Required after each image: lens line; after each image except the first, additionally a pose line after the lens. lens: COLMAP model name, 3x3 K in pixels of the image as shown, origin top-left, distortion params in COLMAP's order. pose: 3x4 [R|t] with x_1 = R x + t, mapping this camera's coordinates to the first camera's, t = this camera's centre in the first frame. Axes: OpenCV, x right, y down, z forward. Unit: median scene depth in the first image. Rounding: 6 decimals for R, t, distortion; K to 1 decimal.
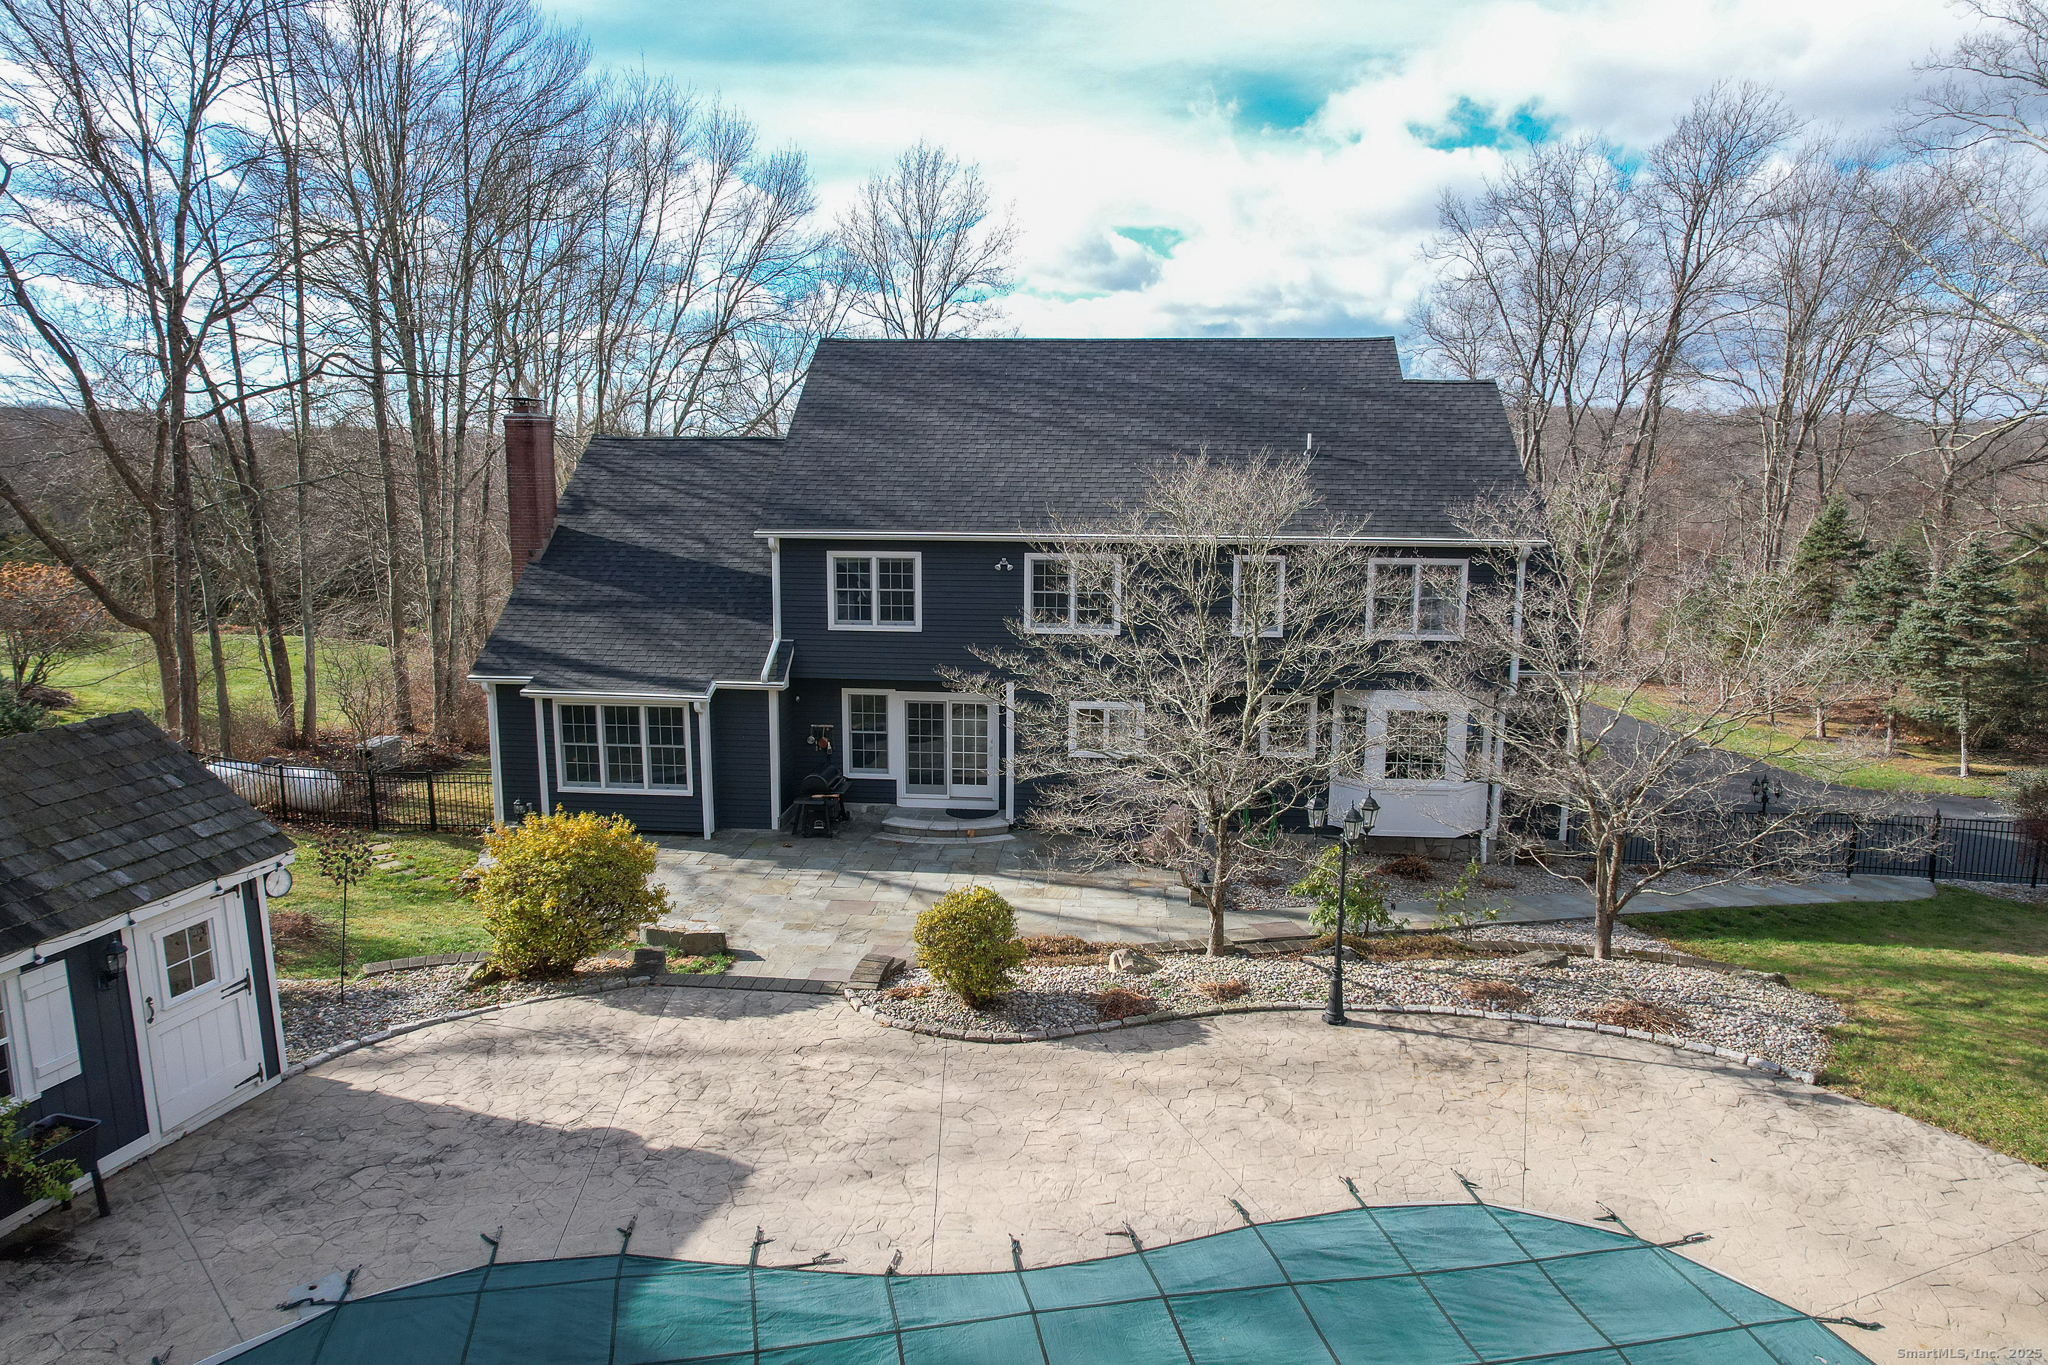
lens RADIAL K [[1309.4, 0, 1024.0], [0, 1309.4, 682.5], [0, 0, 1]] dist [-0.071458, 0.054206]
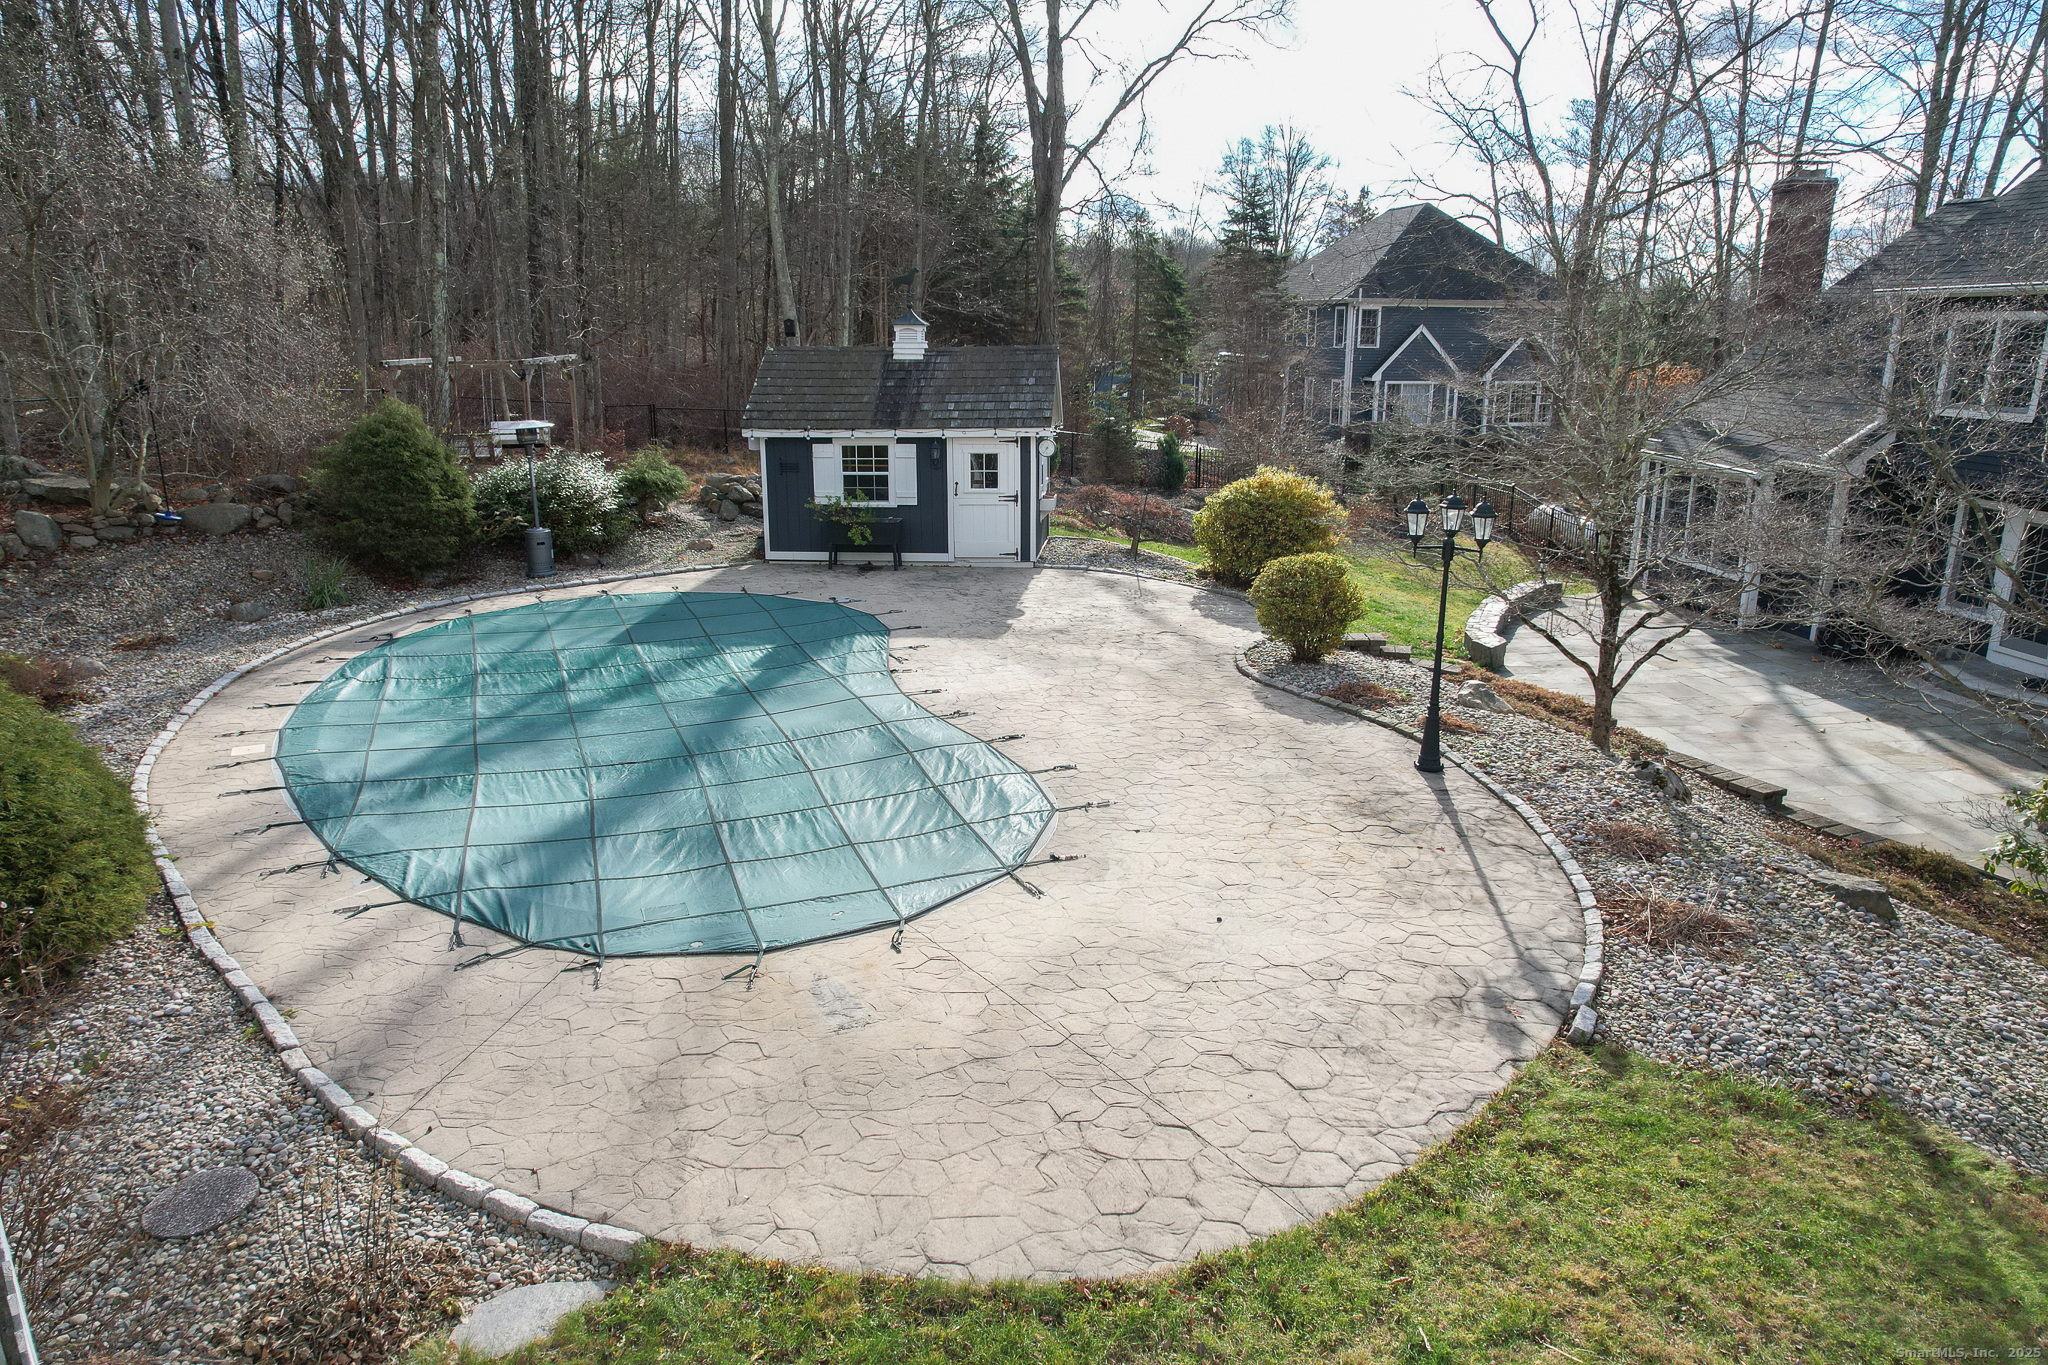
lens RADIAL K [[1309.4, 0, 1024.0], [0, 1309.4, 682.5], [0, 0, 1]] dist [-0.071458, 0.054206]
pose [[0.199801, 0.256330, -0.945714, 0.658798], [-0.179877, 0.958367, 0.221757, 0.049451], [0.963184, 0.125805, 0.237591, 0.378734]]
